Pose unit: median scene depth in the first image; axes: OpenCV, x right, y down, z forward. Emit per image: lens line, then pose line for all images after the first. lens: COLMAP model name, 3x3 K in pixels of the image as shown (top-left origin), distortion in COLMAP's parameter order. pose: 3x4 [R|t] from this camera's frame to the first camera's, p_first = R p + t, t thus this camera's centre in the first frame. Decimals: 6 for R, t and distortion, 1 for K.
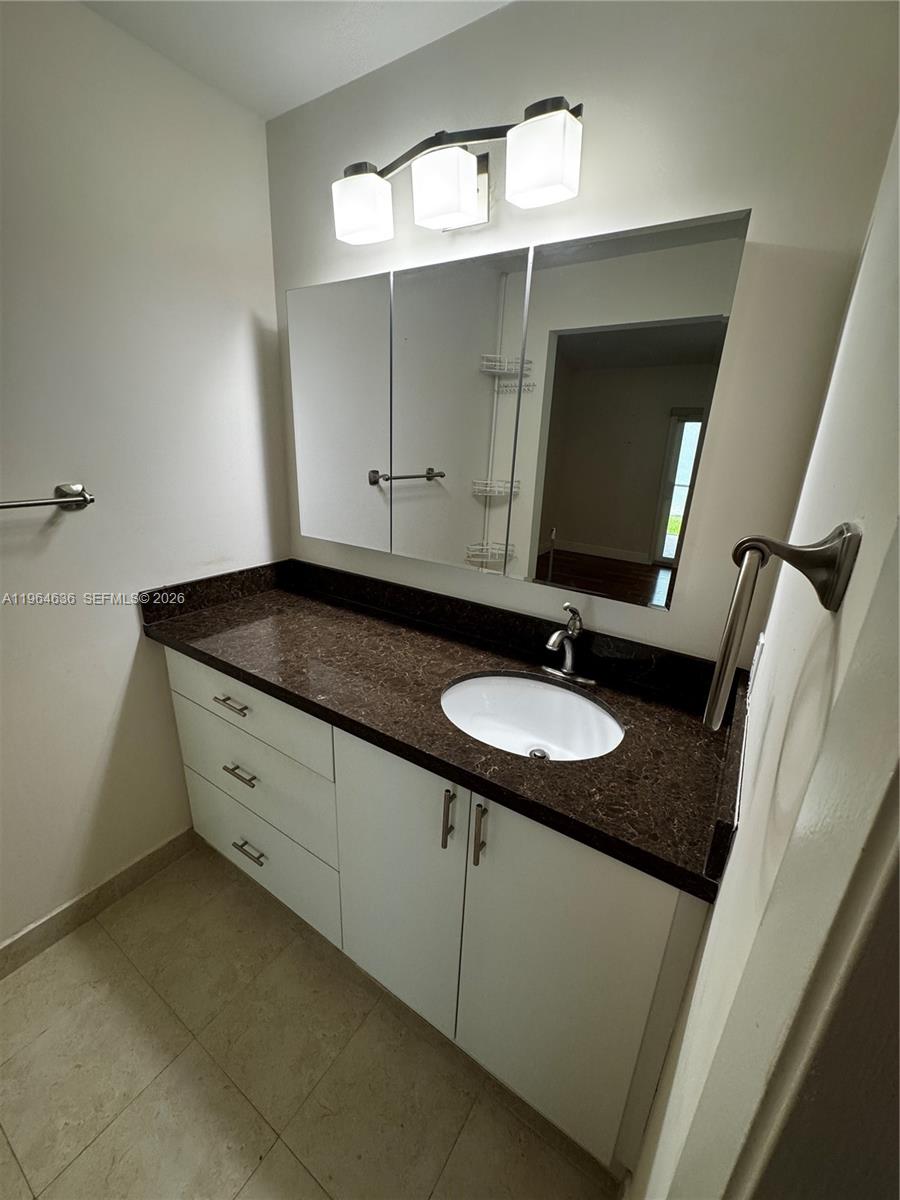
lens RADIAL K [[482.9, 0, 446.8], [0, 482.9, 598.8], [0, 0, 1]] dist [-0.001260, 0.000814]
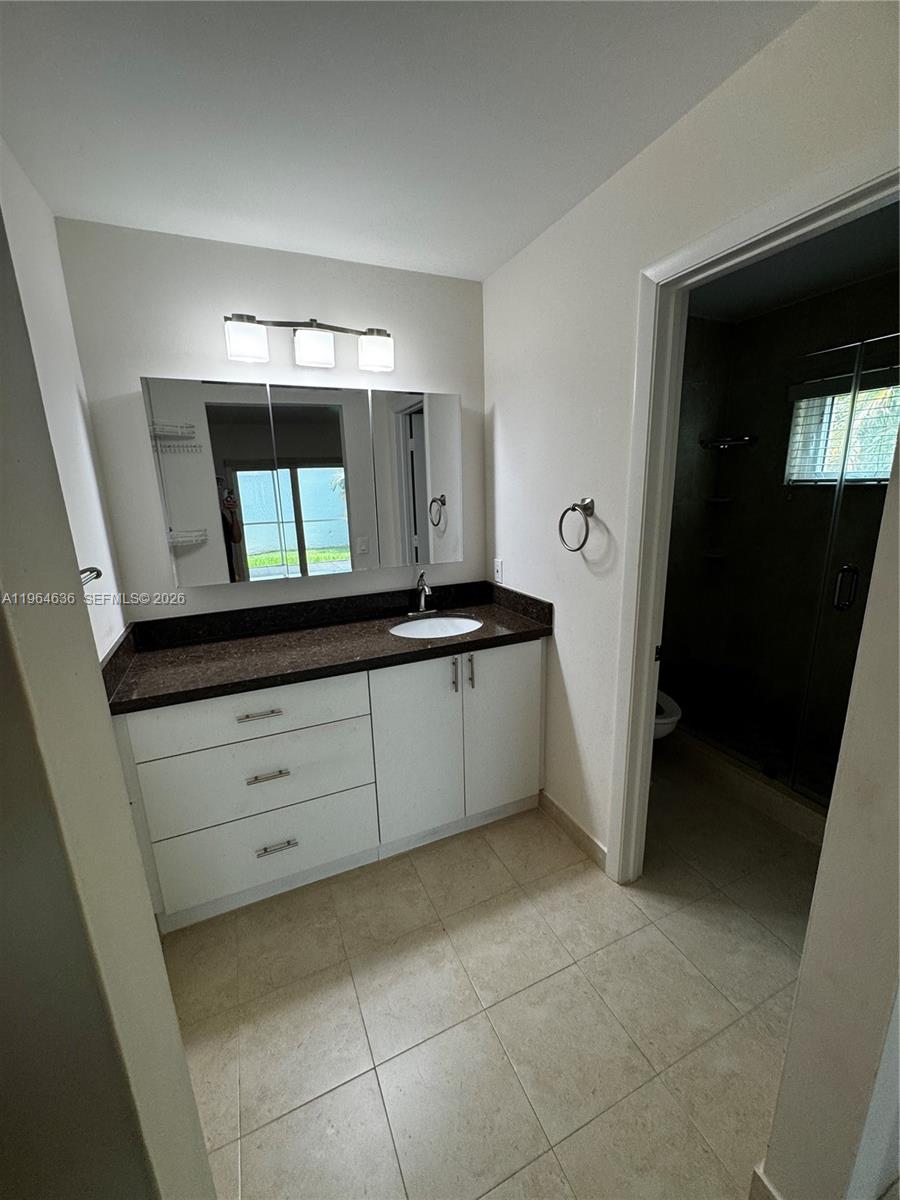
lens RADIAL K [[482.9, 0, 457.1], [0, 482.9, 600.0], [0, 0, 1]] dist [-0.001260, 0.000814]
pose [[0.527687, -0.250501, 0.811662, -1.091078], [0.316619, 0.944673, 0.085708, -0.000832], [-0.788225, 0.211760, 0.577805, -0.150327]]
